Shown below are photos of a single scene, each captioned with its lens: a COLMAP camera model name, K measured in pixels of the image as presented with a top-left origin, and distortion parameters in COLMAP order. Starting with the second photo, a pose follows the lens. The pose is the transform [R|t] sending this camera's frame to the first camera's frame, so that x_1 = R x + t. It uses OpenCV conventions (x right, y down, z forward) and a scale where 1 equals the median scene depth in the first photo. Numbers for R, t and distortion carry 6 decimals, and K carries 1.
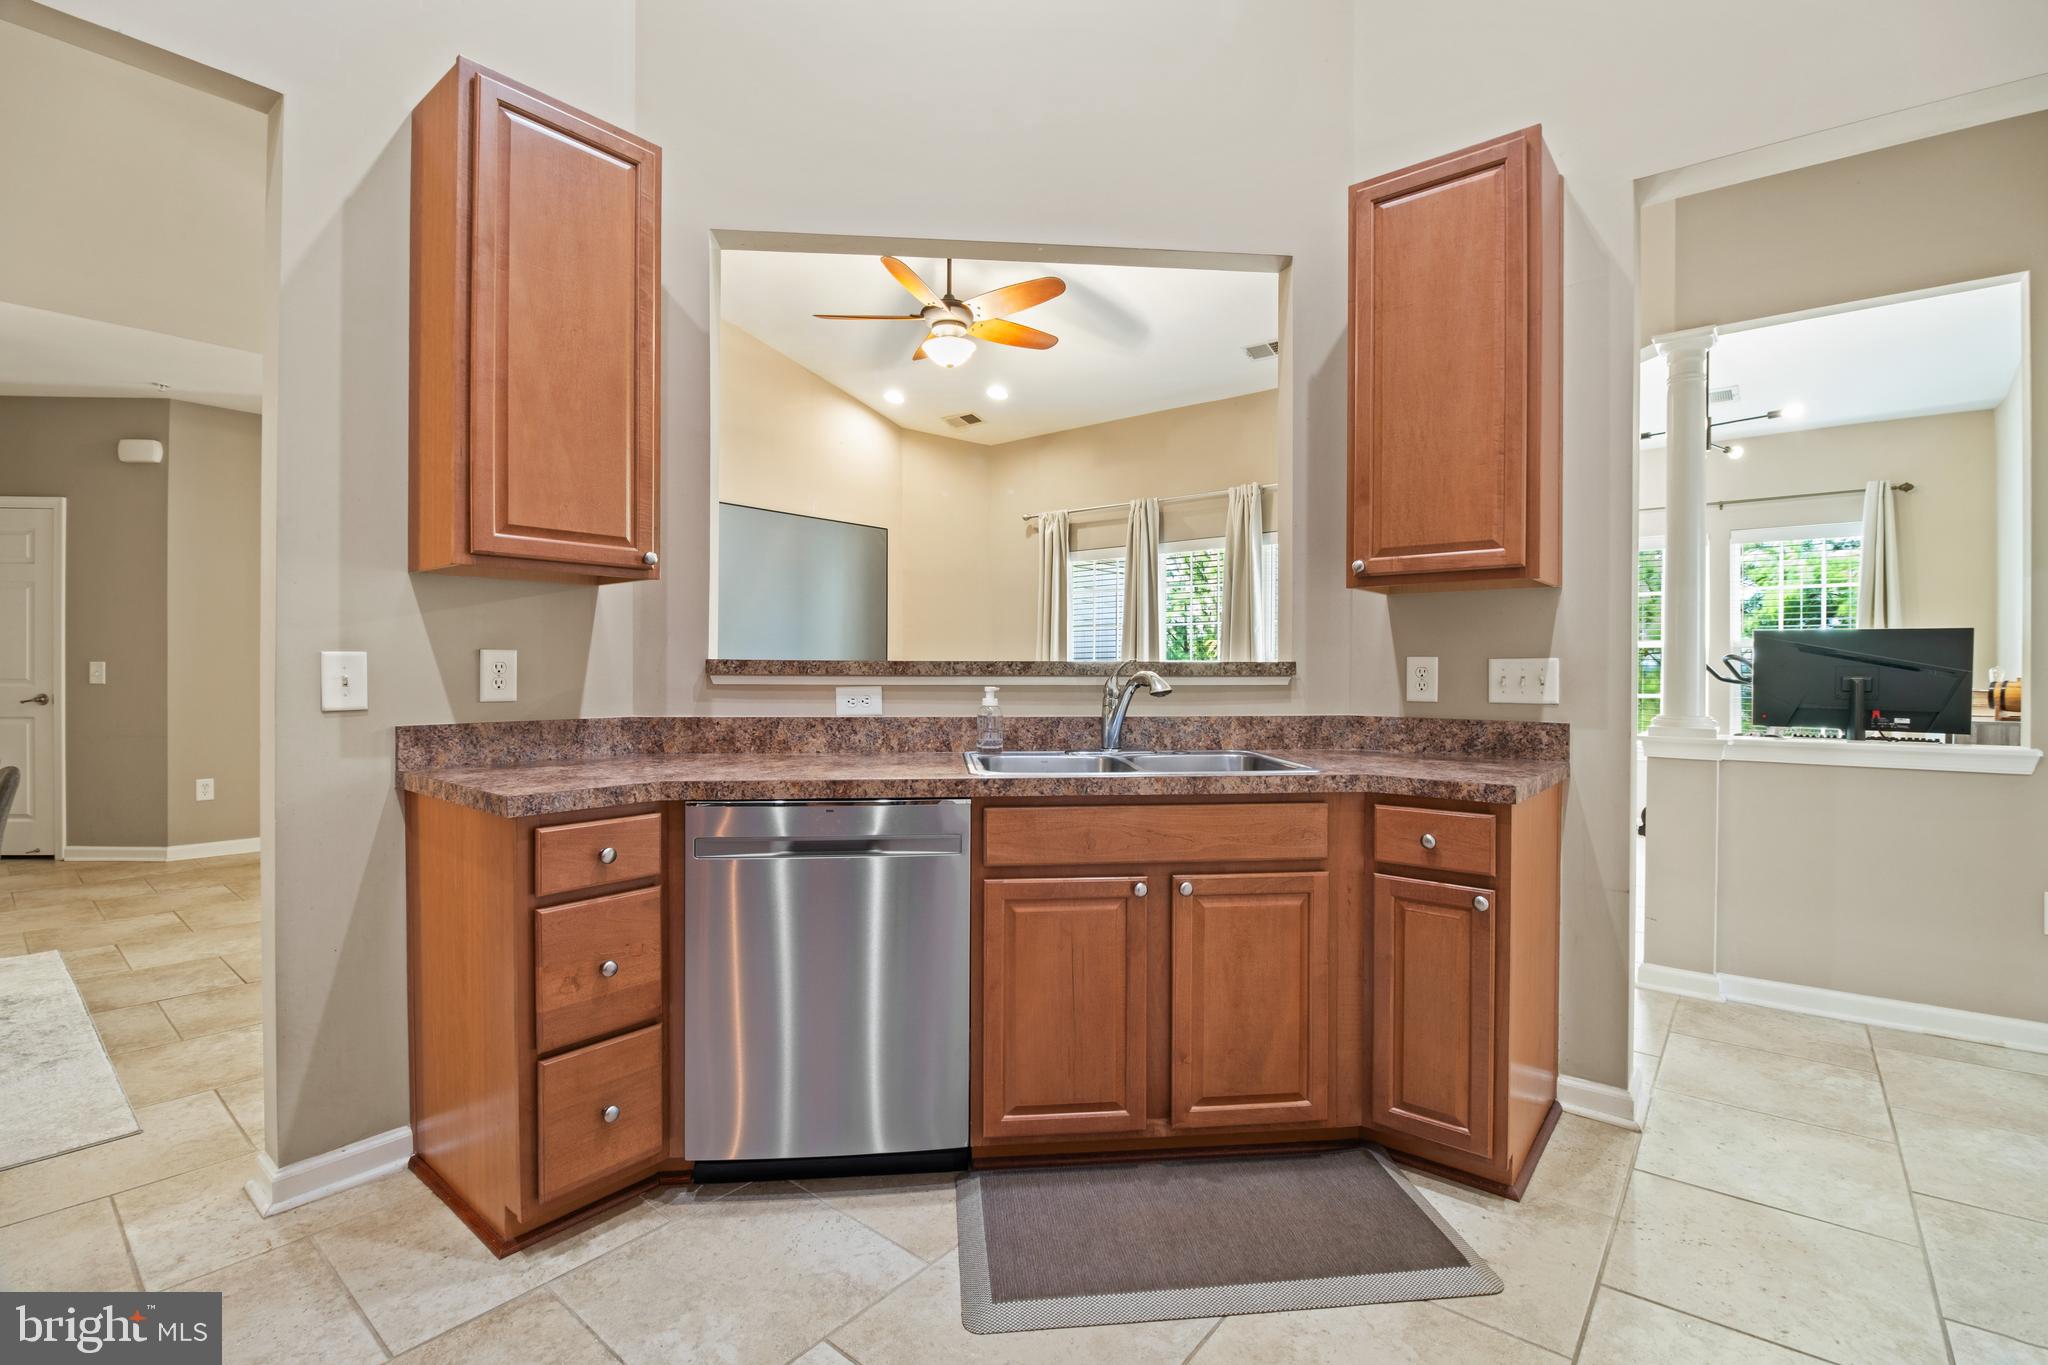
lens RADIAL K [[905.2, 0, 1020.7], [0, 905.2, 665.7], [0, 0, 1]] dist [-0.000556, -0.012191]
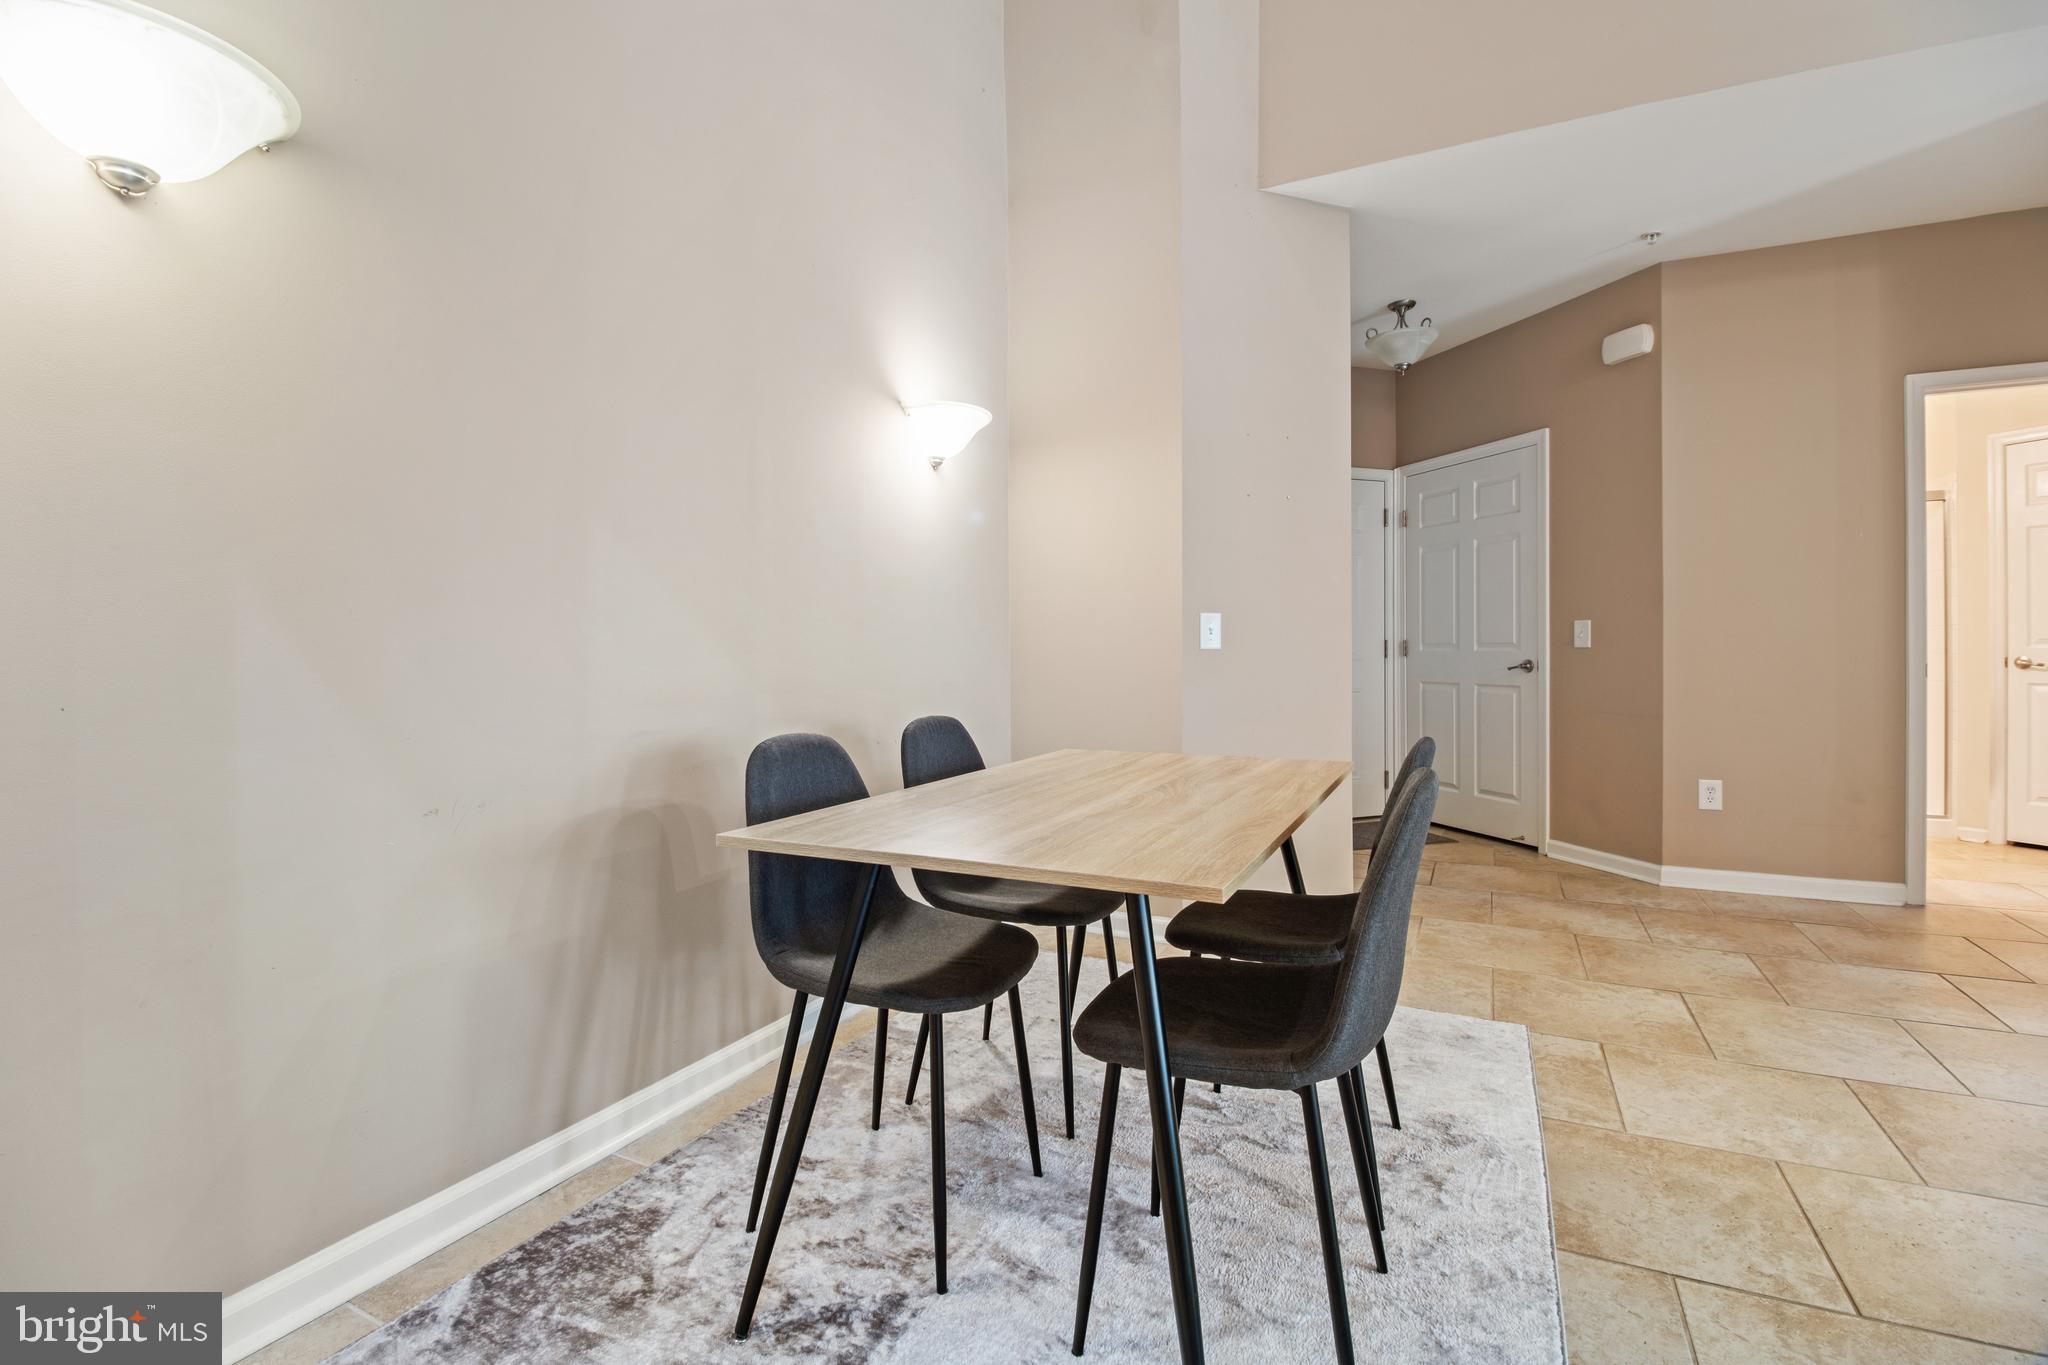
lens RADIAL K [[905.2, 0, 1020.7], [0, 905.2, 665.7], [0, 0, 1]] dist [-0.000556, -0.012191]
pose [[0.208079, 0.009590, -0.978065, -0.391672], [0.009465, 0.999885, 0.011818, 0.026285], [0.978066, -0.011717, 0.207965, 0.381925]]
